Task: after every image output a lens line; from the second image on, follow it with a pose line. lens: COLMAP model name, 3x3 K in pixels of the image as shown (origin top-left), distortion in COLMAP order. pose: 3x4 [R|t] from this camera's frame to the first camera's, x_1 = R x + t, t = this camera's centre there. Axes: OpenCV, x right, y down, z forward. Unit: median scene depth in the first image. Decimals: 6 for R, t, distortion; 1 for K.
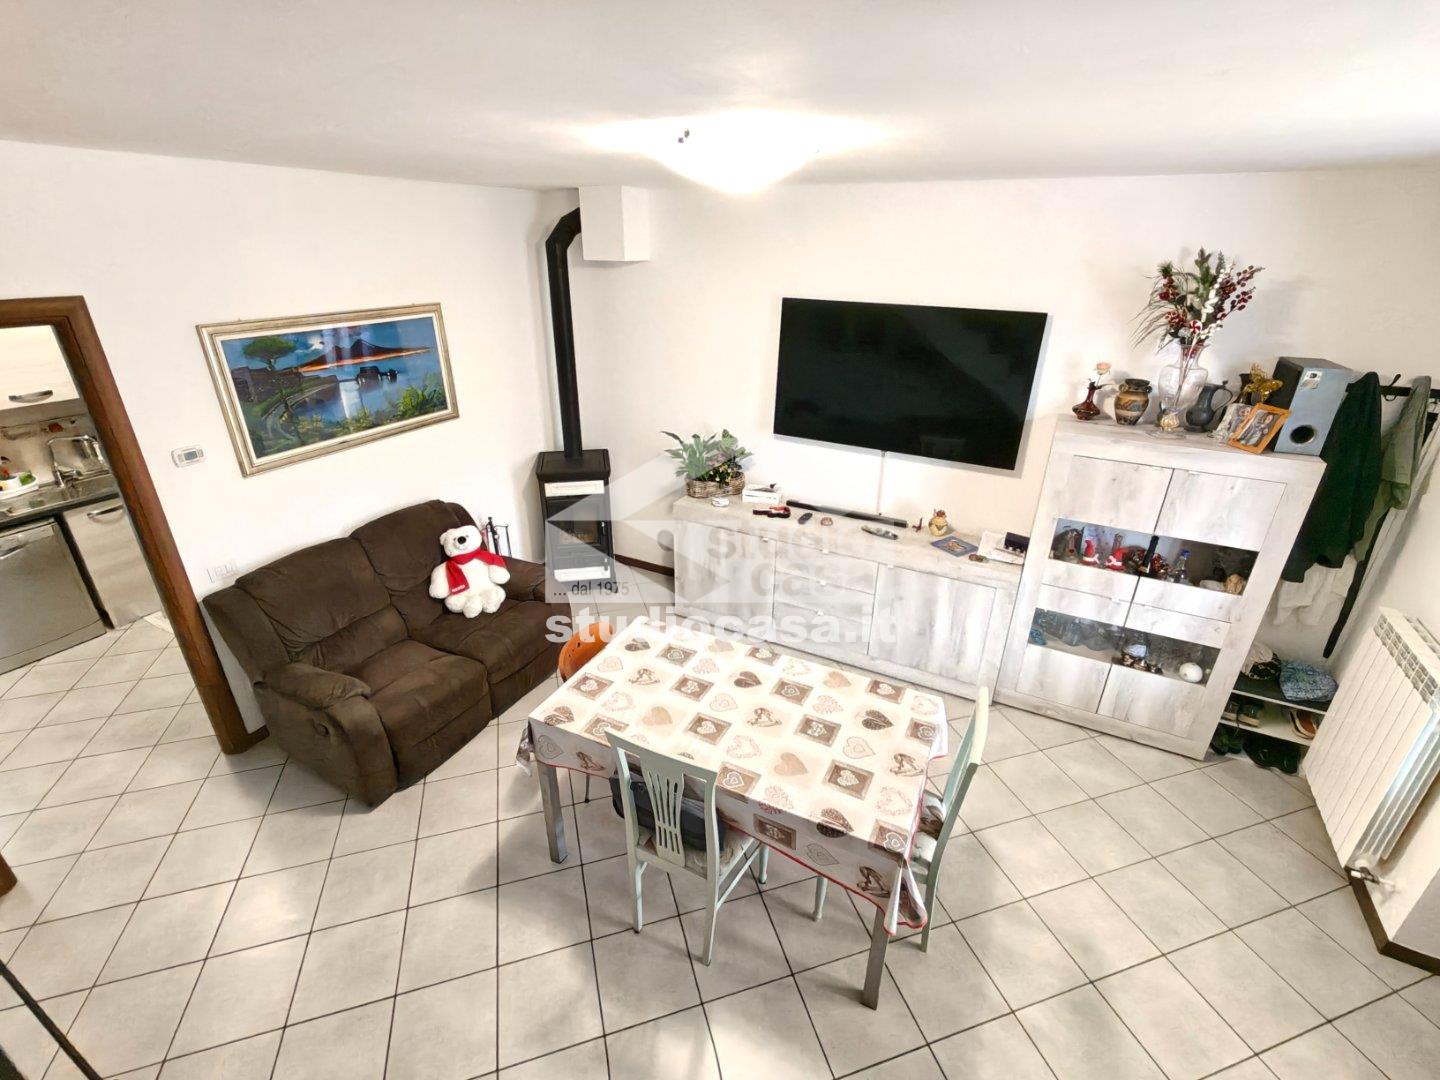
lens RADIAL K [[649.3, 0, 722.7], [0, 649.3, 534.8], [0, 0, 1]] dist [-0.004762, 0.001281]
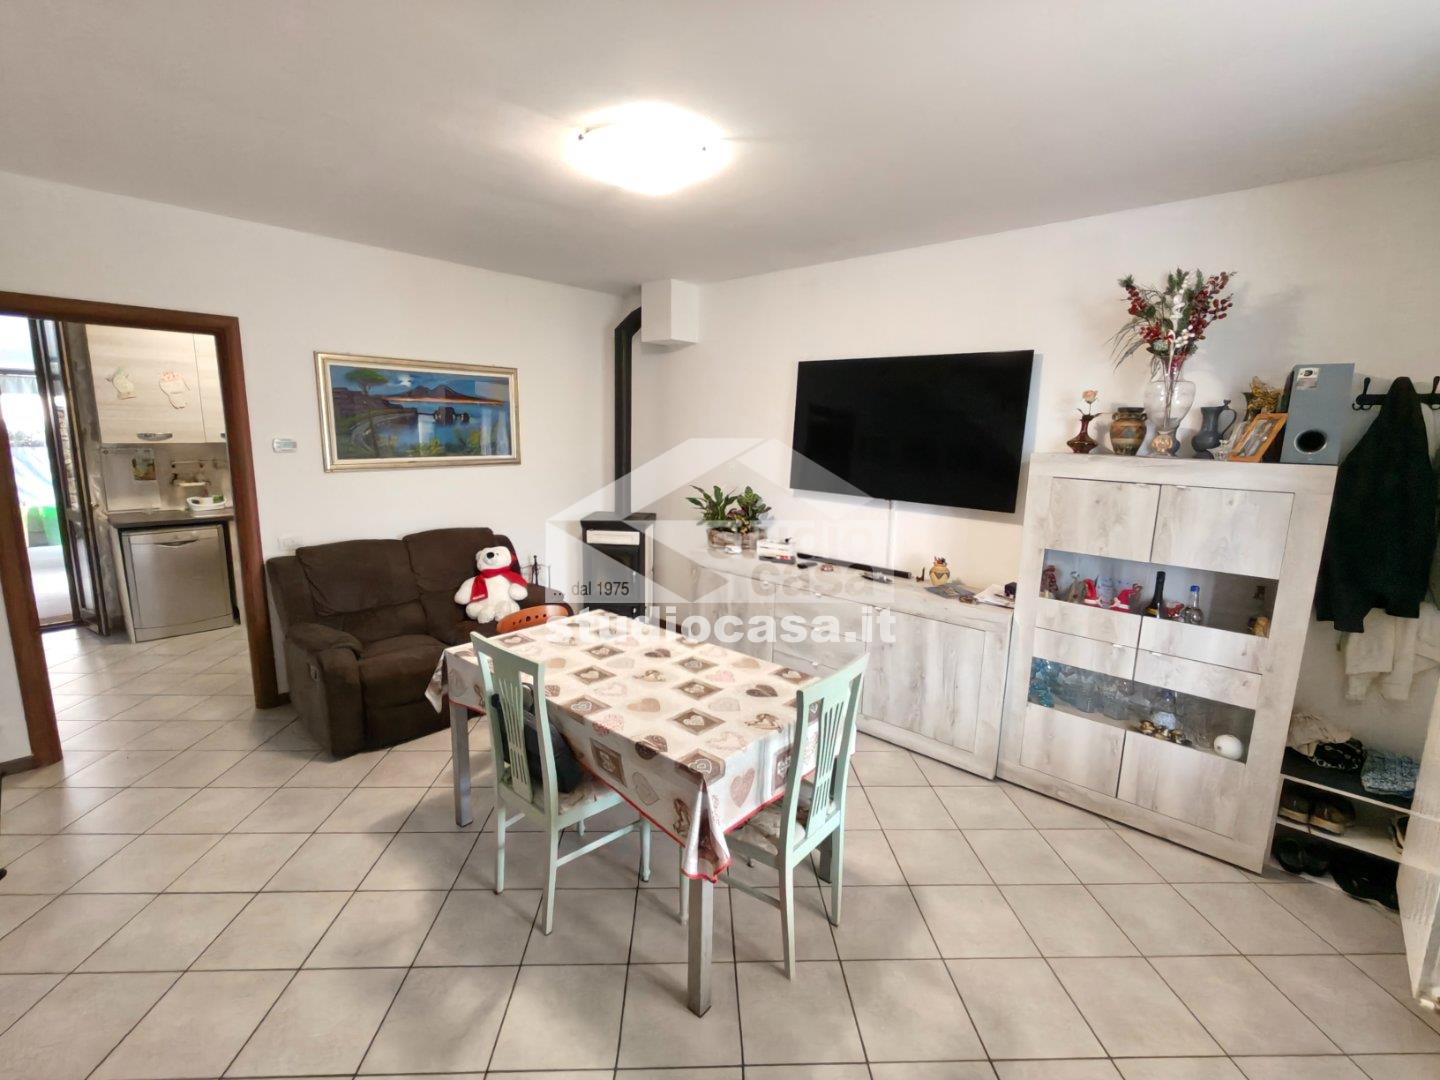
lens RADIAL K [[649.3, 0, 723.7], [0, 649.3, 534.6], [0, 0, 1]] dist [-0.004762, 0.001281]
pose [[0.966162, 0.053048, -0.252423, 0.301947], [-0.116731, 0.962598, -0.244498, 0.224791], [0.230012, 0.265690, 0.936218, 0.034405]]
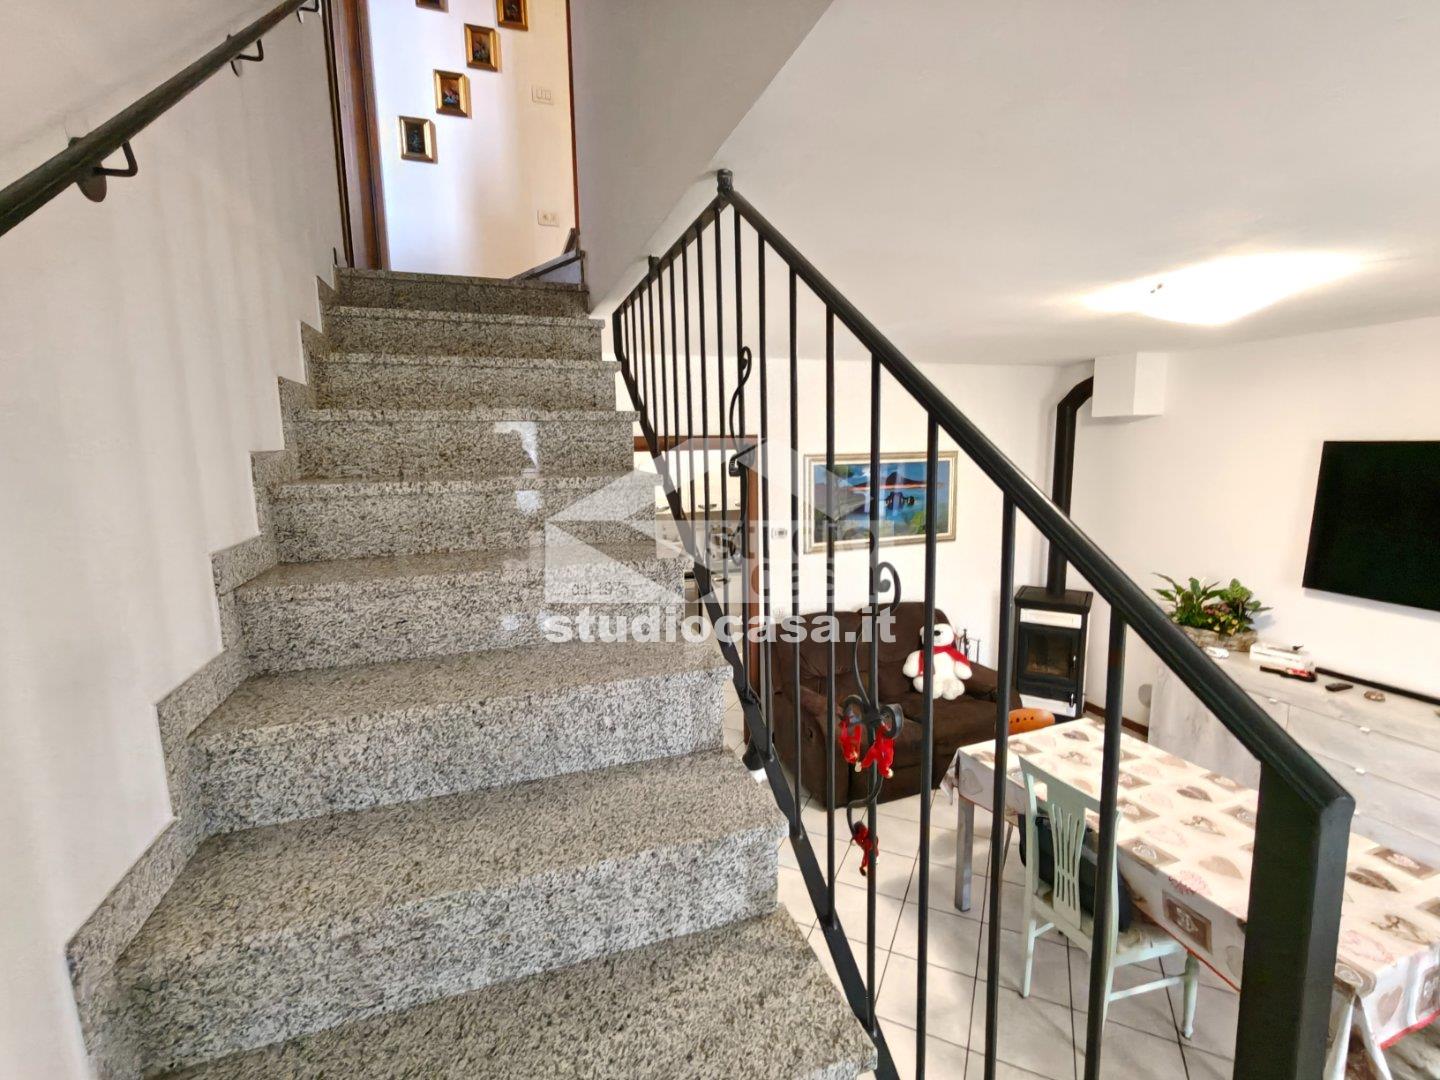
lens RADIAL K [[649.3, 0, 715.0], [0, 649.3, 536.3], [0, 0, 1]] dist [-0.004762, 0.001281]
pose [[0.725414, 0.073035, -0.684427, 0.120294], [-0.260919, 0.949322, -0.175241, 0.173324], [0.636943, 0.305702, 0.707707, -0.183408]]
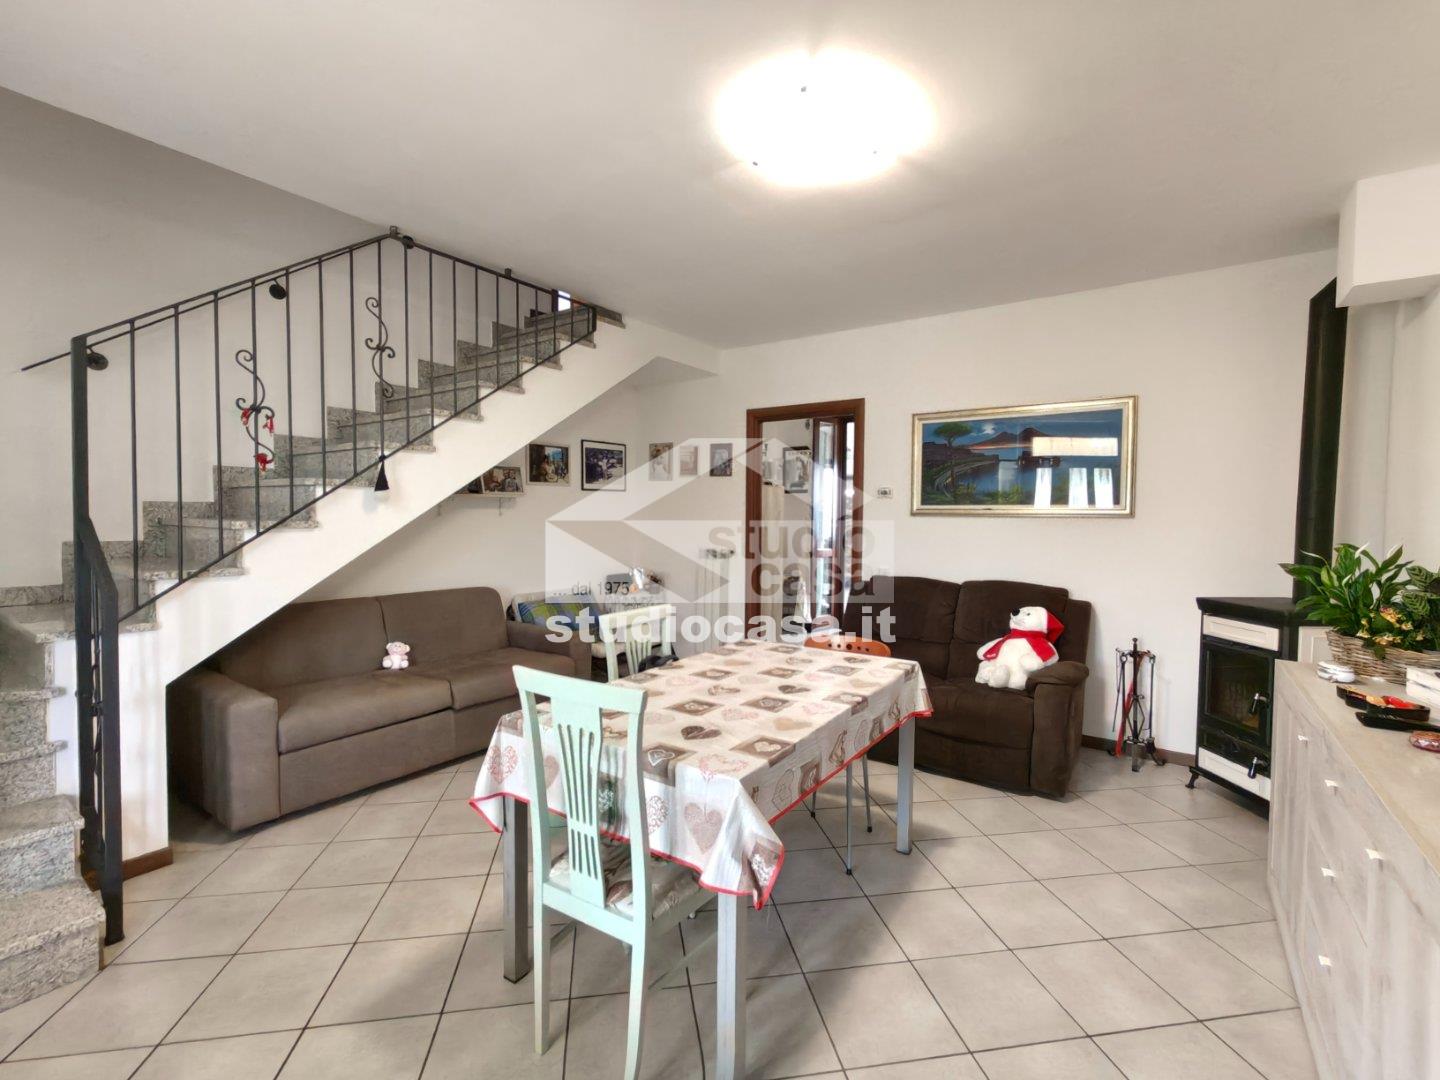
lens RADIAL K [[649.3, 0, 717.0], [0, 649.3, 542.4], [0, 0, 1]] dist [-0.004762, 0.001281]
pose [[-0.148945, 0.029208, -0.988414, 0.698210], [-0.422022, 0.902082, 0.090252, 0.015553], [0.894267, 0.430575, -0.122034, 0.751588]]
